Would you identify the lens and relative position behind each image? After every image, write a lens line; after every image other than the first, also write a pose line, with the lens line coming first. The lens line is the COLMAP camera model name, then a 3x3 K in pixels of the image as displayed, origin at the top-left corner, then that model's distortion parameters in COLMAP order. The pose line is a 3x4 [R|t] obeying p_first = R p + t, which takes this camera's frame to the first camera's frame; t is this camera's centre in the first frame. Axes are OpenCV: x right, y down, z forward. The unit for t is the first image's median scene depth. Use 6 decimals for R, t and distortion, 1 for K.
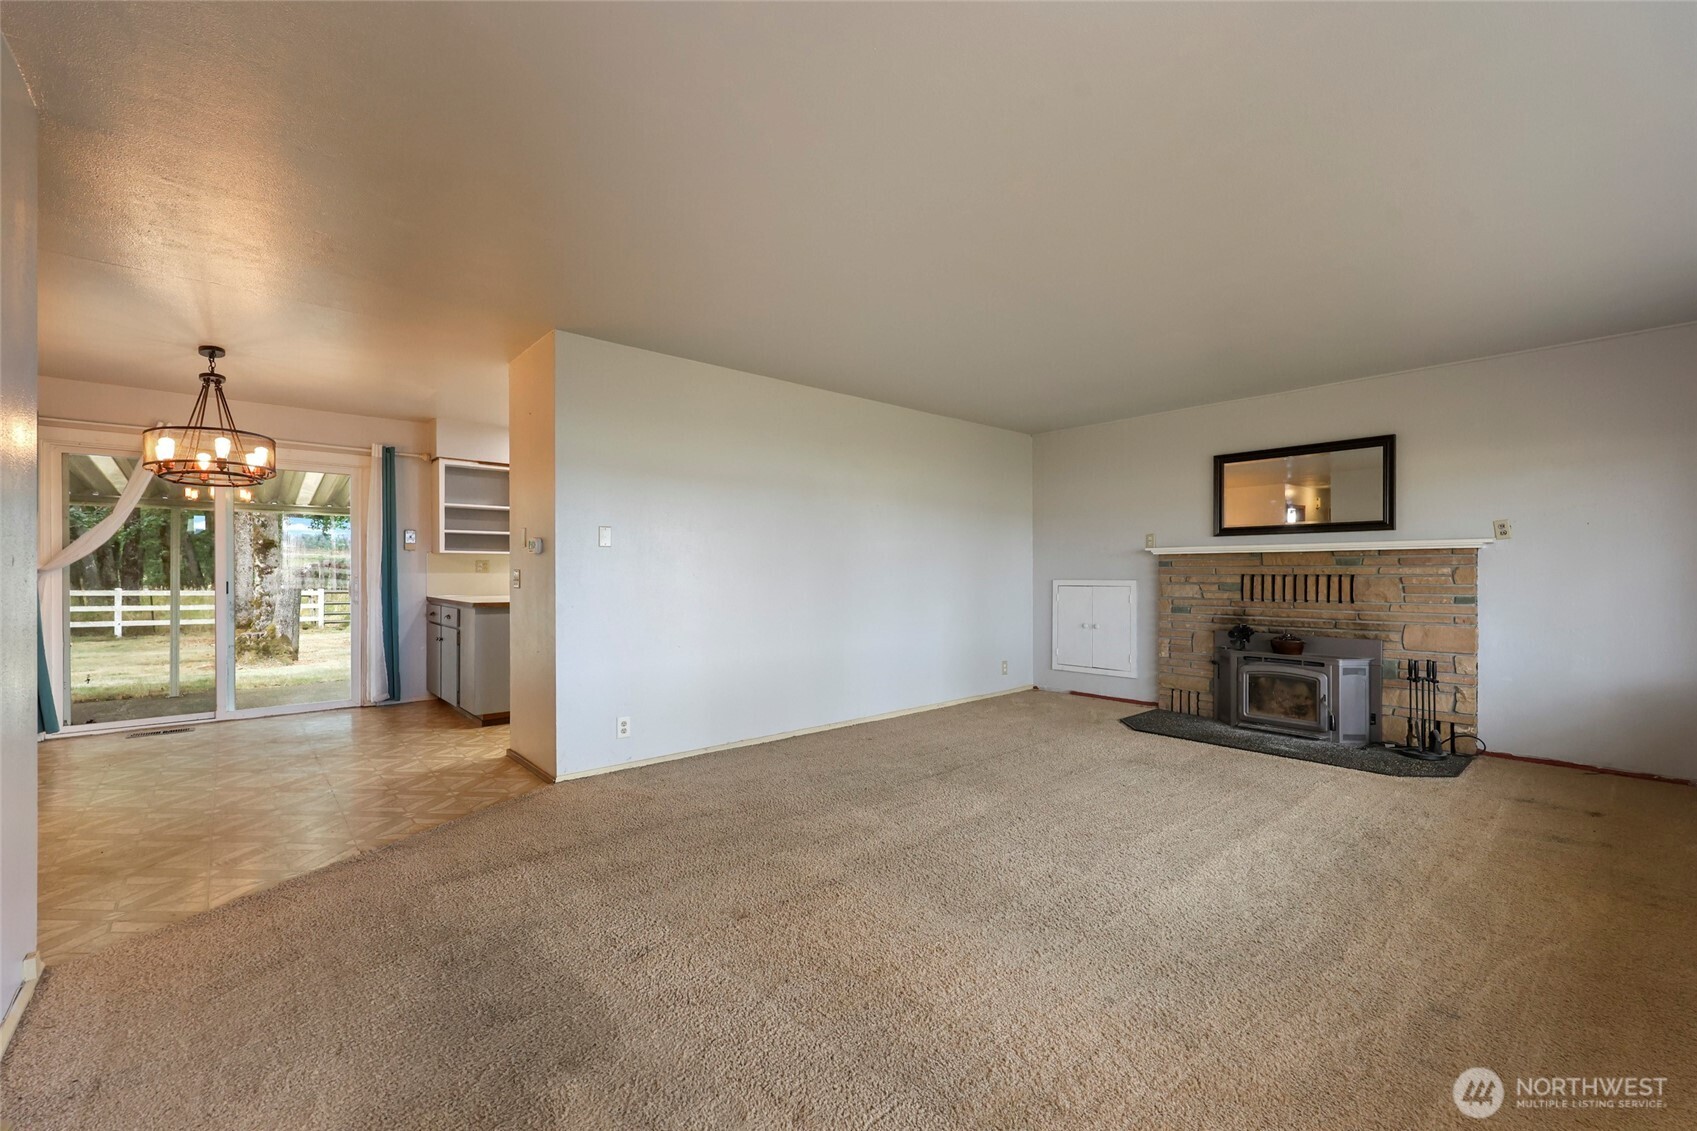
lens RADIAL K [[683.3, 0, 866.7], [0, 683.3, 572.7], [0, 0, 1]] dist [-0.002359, -0.000732]
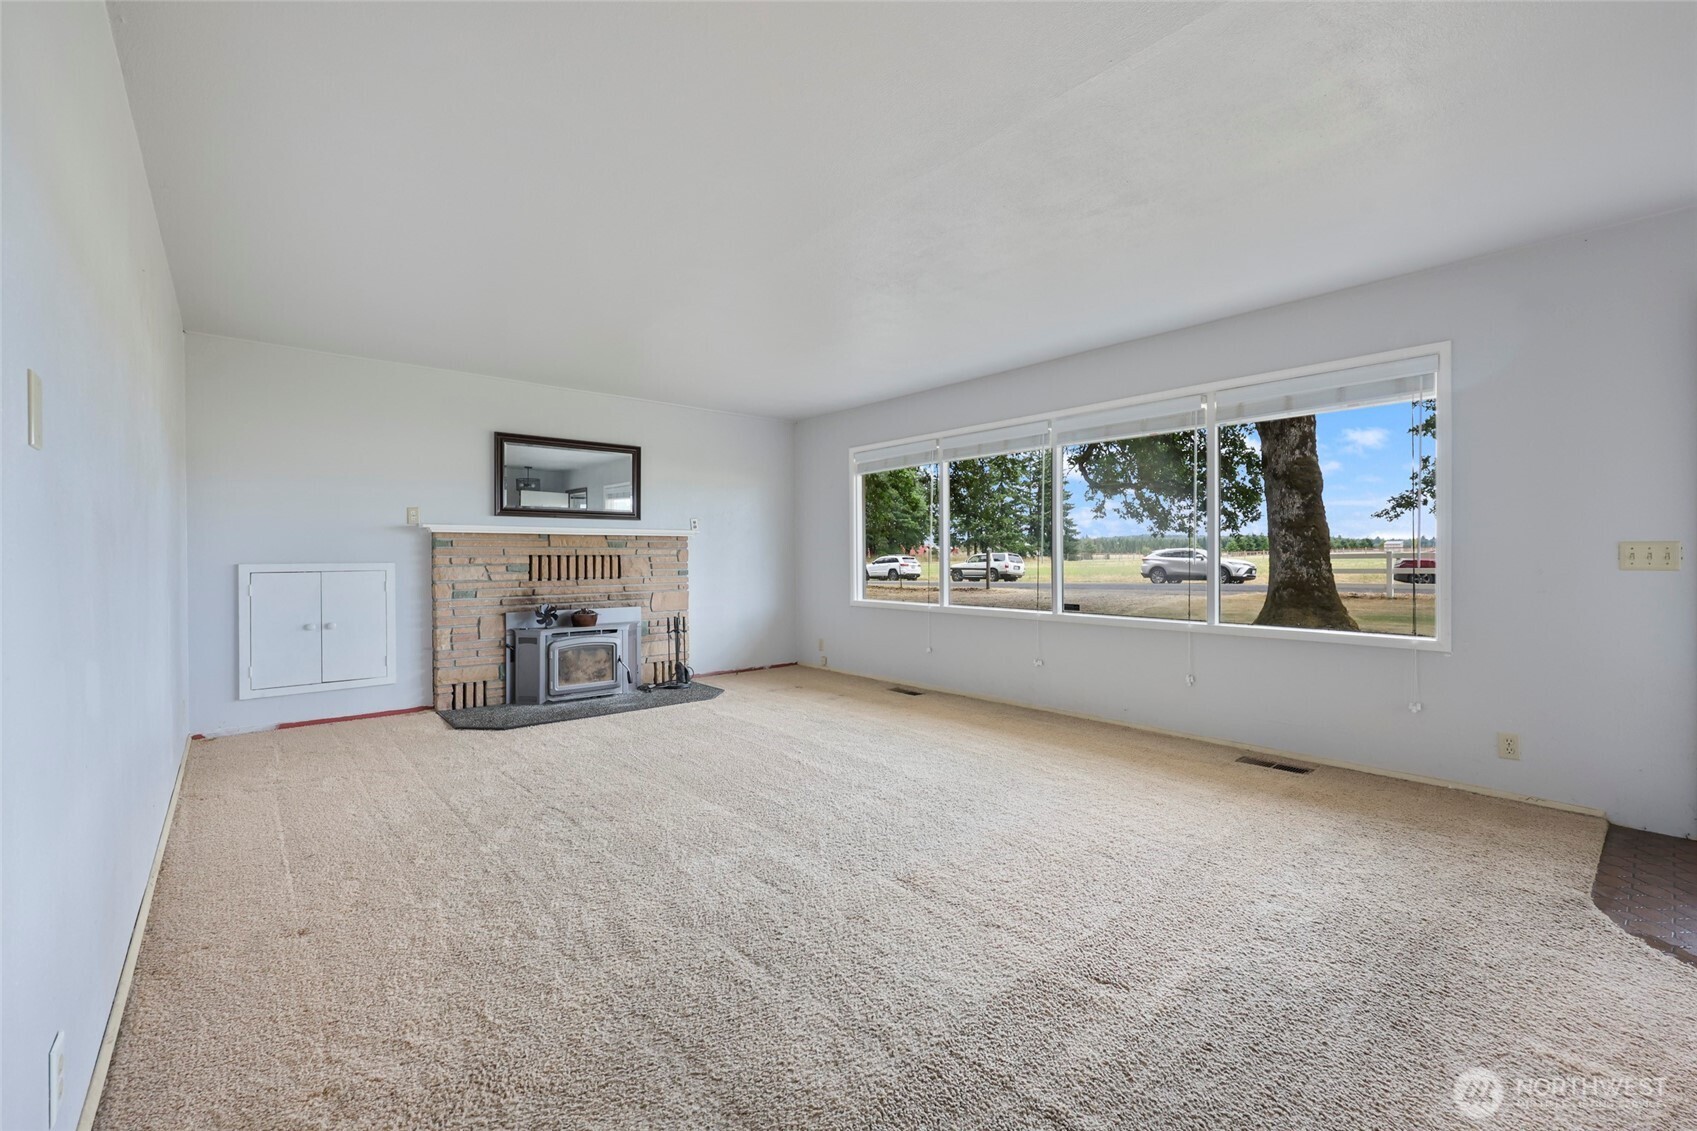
lens RADIAL K [[683.3, 0, 854.3], [0, 683.3, 558.9], [0, 0, 1]] dist [-0.002359, -0.000732]
pose [[0.047528, -0.000155, 0.998870, -0.458191], [0.005847, 0.999983, -0.000123, 0.011457], [-0.998853, 0.005846, 0.047528, 0.487432]]
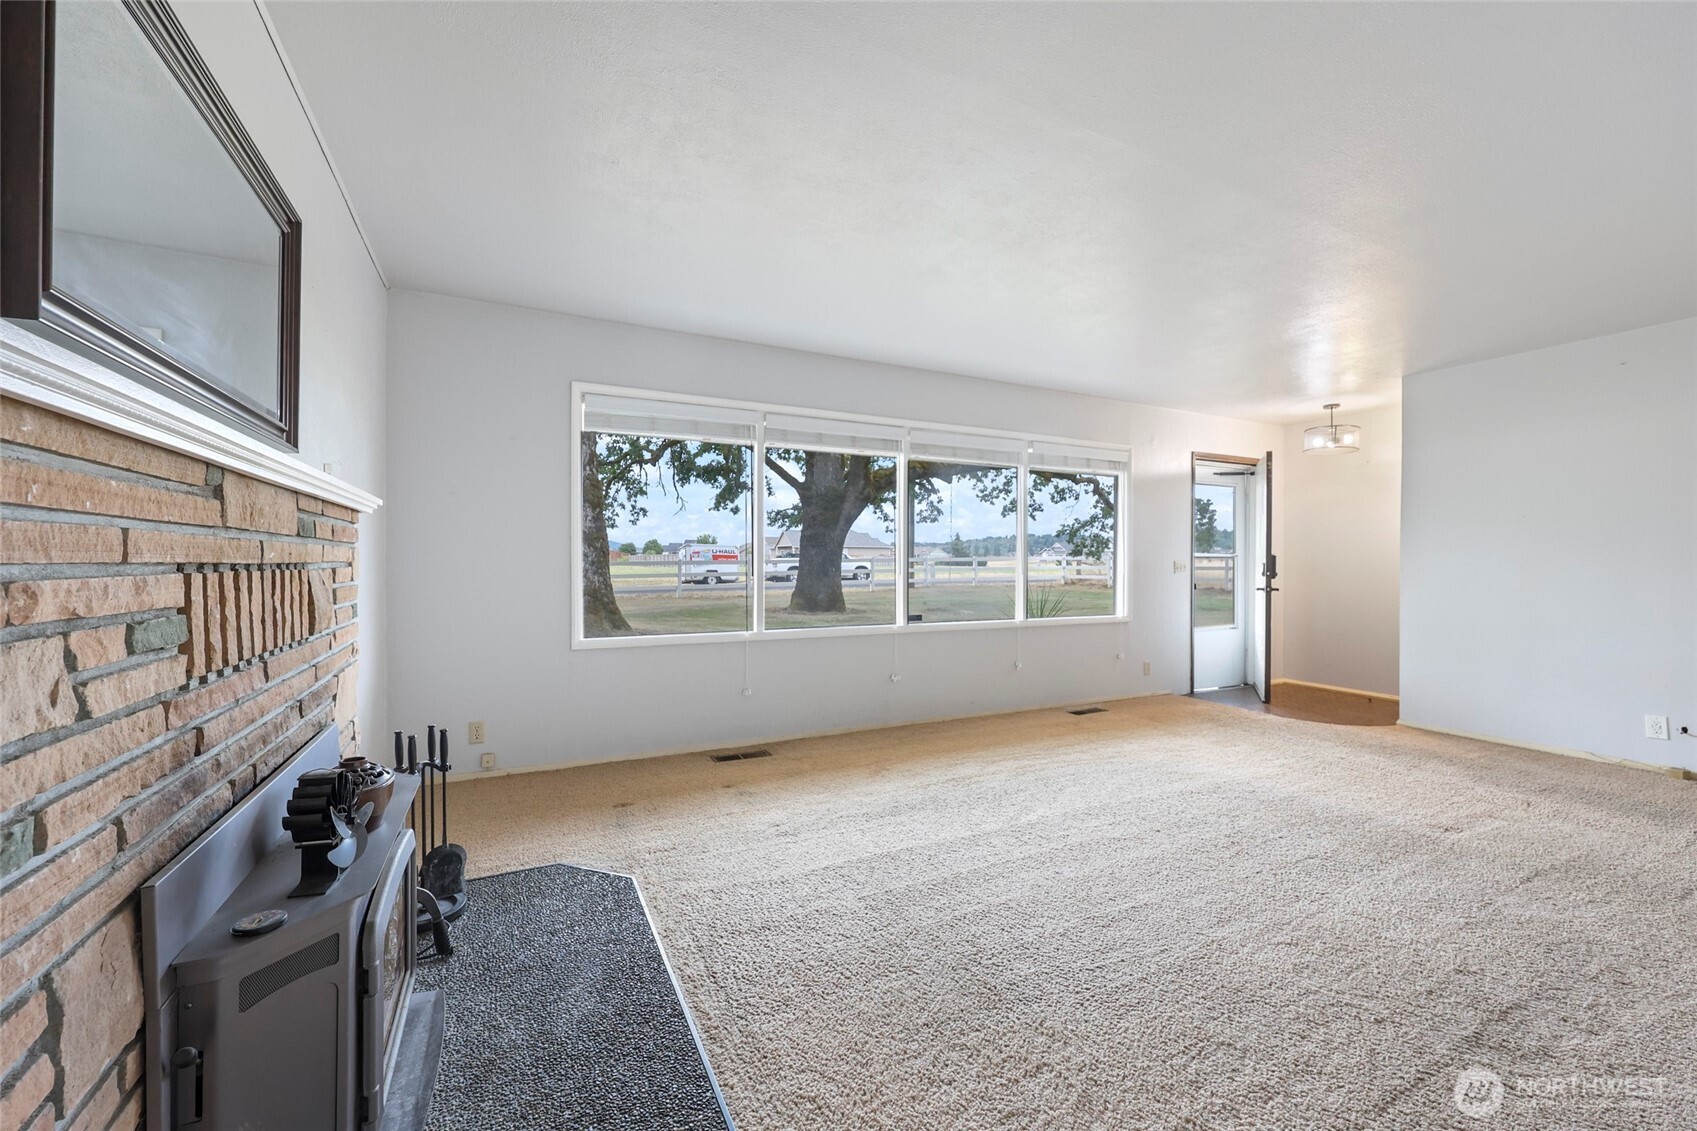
lens RADIAL K [[683.3, 0, 839.1], [0, 683.3, 563.8], [0, 0, 1]] dist [-0.002359, -0.000732]
pose [[-0.950539, 0.000040, 0.310604, 0.307002], [0.001074, 0.999994, 0.003157, 0.001564], [-0.310602, 0.003334, -0.950534, 1.176460]]
